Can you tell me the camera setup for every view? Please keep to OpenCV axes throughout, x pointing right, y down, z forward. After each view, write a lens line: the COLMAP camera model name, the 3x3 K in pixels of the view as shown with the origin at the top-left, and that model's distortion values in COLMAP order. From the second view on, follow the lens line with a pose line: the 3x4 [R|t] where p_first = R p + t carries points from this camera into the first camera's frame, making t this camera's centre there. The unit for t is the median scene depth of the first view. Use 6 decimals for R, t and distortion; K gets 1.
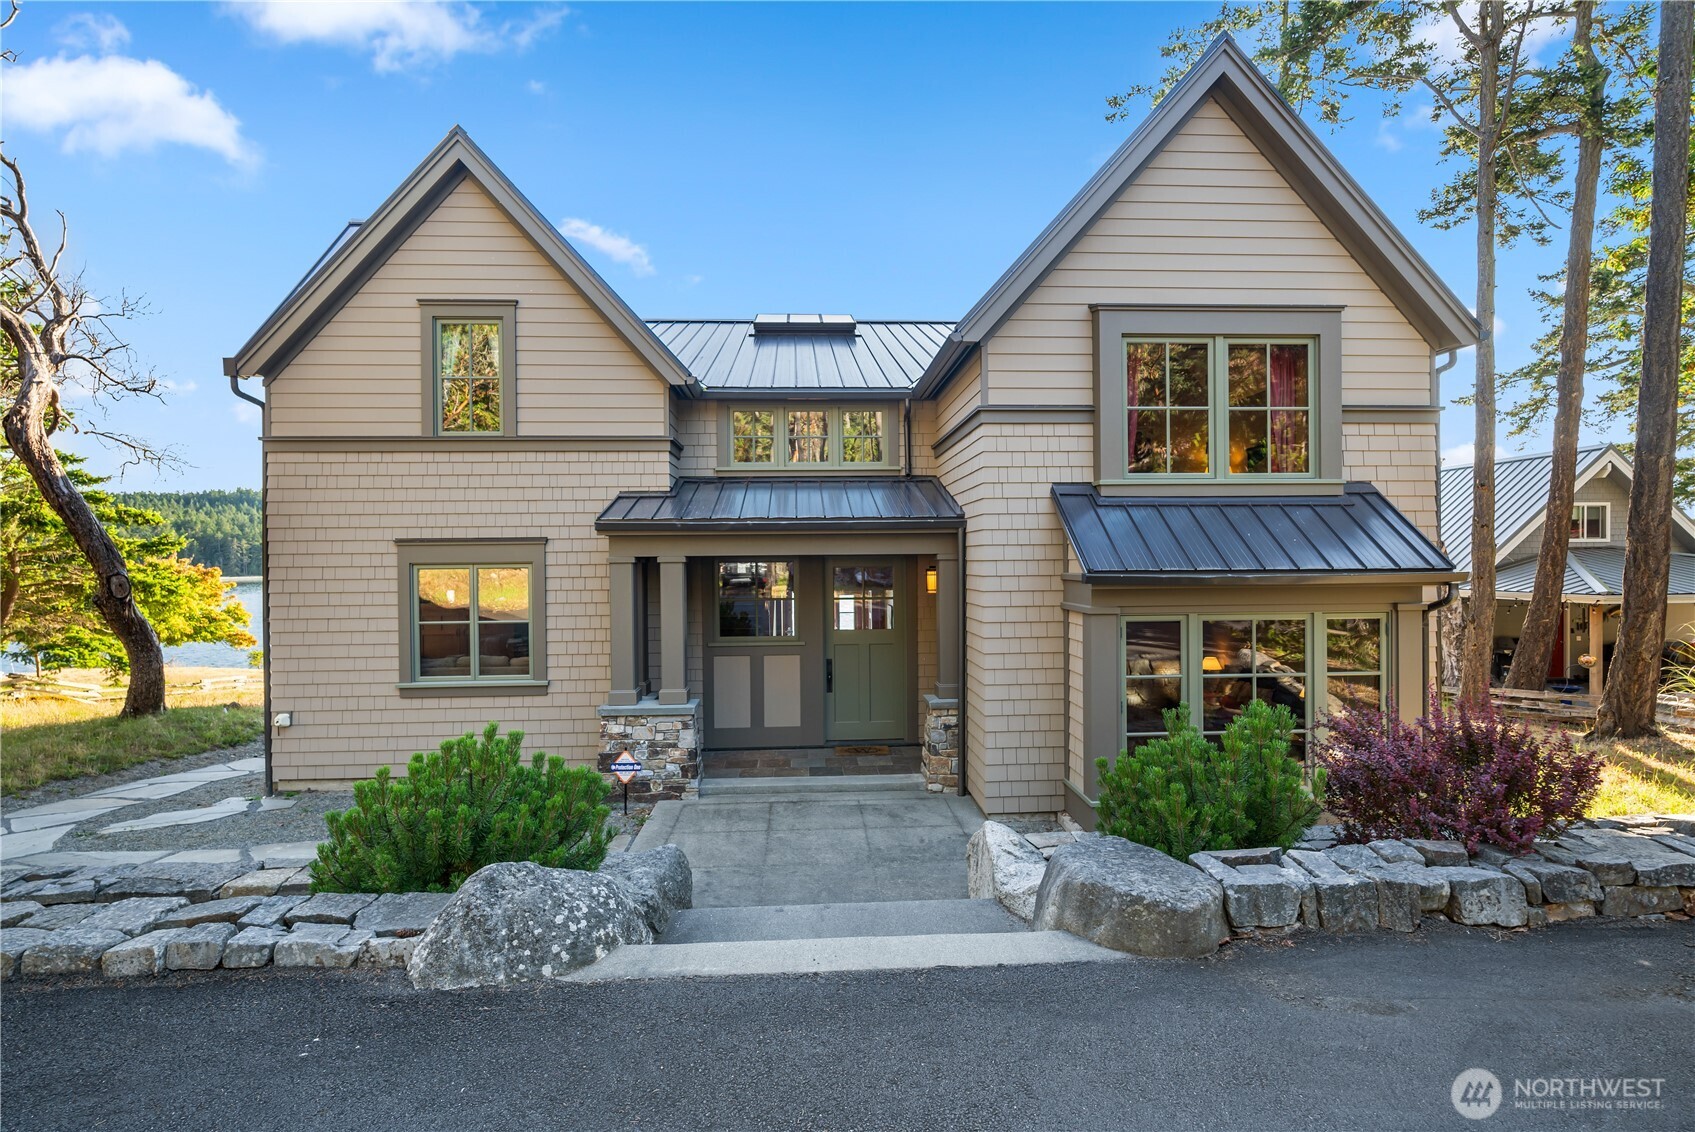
lens RADIAL K [[775.1, 0, 847.5], [0, 775.1, 566.0], [0, 0, 1]] dist [-0.002611, -0.000202]
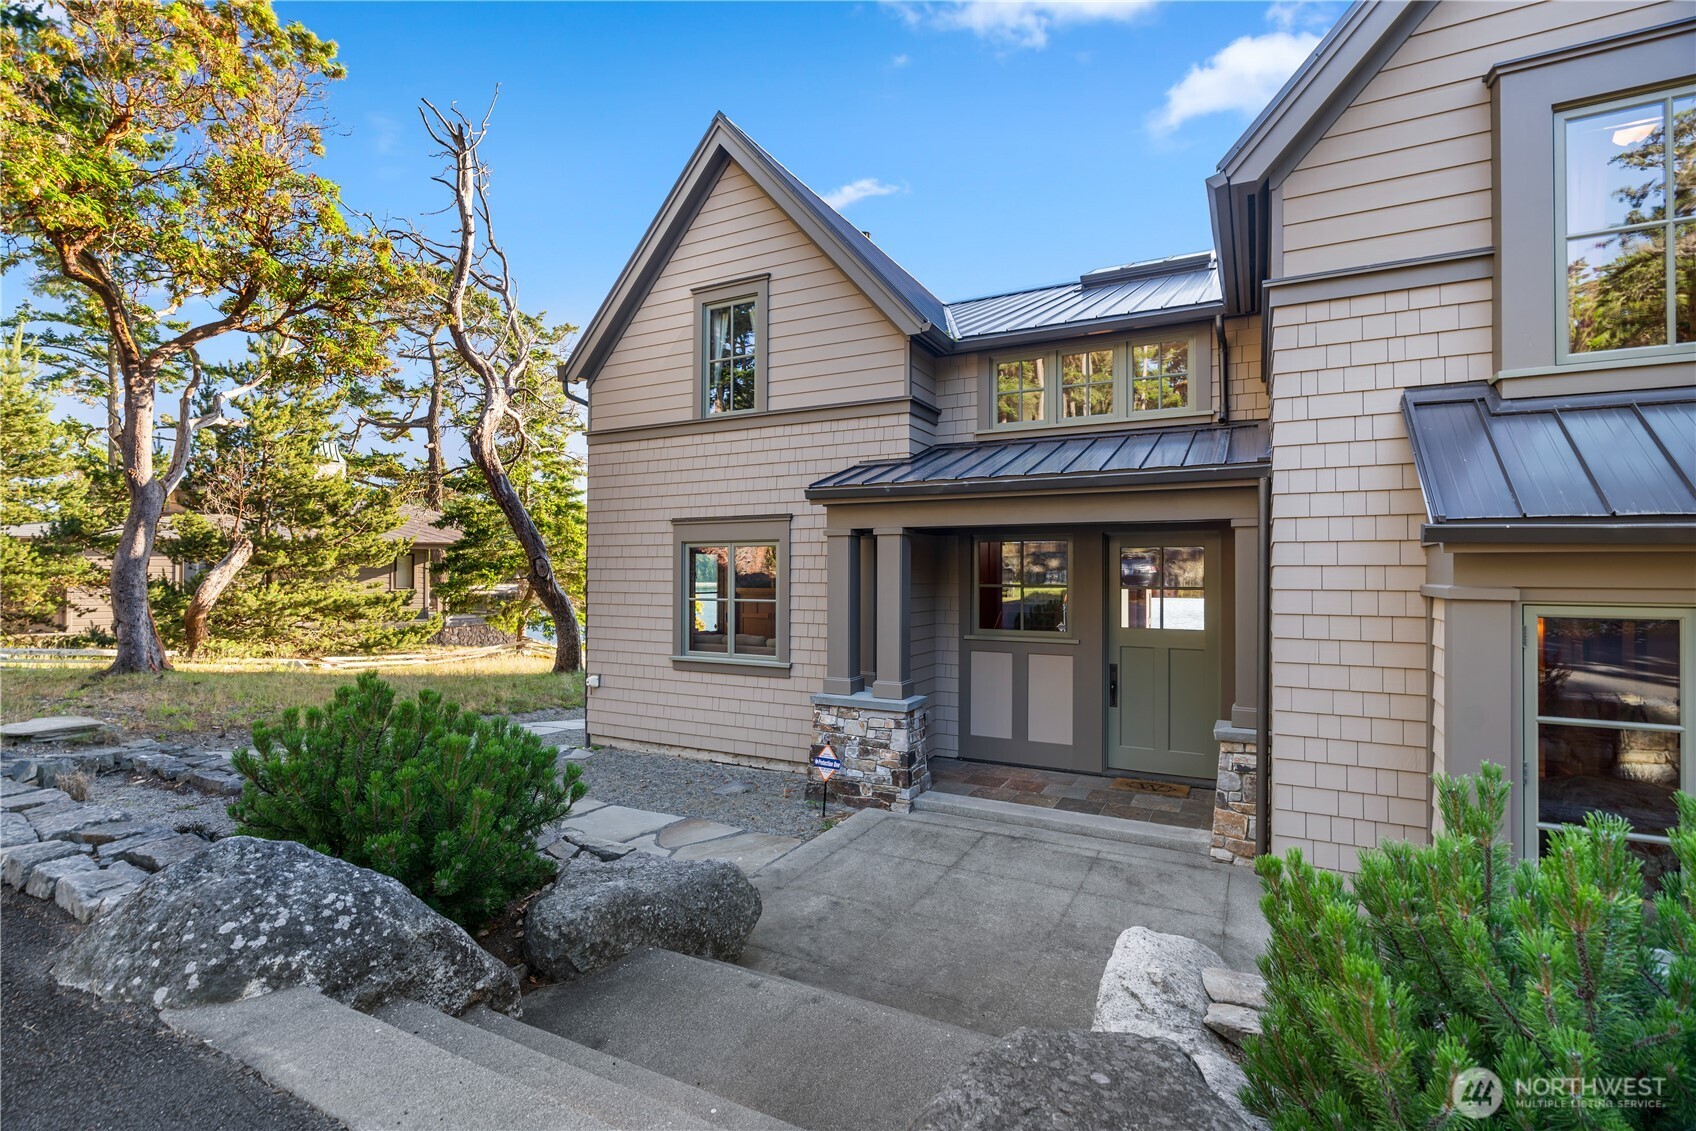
lens RADIAL K [[773.3, 0, 848.0], [0, 773.3, 565.5], [0, 0, 1]] dist [-0.003280, 0.000243]
pose [[0.861068, 0.007287, -0.508438, 0.162924], [-0.014401, 0.999846, -0.010059, 0.036520], [0.508287, 0.015984, 0.861040, 0.215669]]
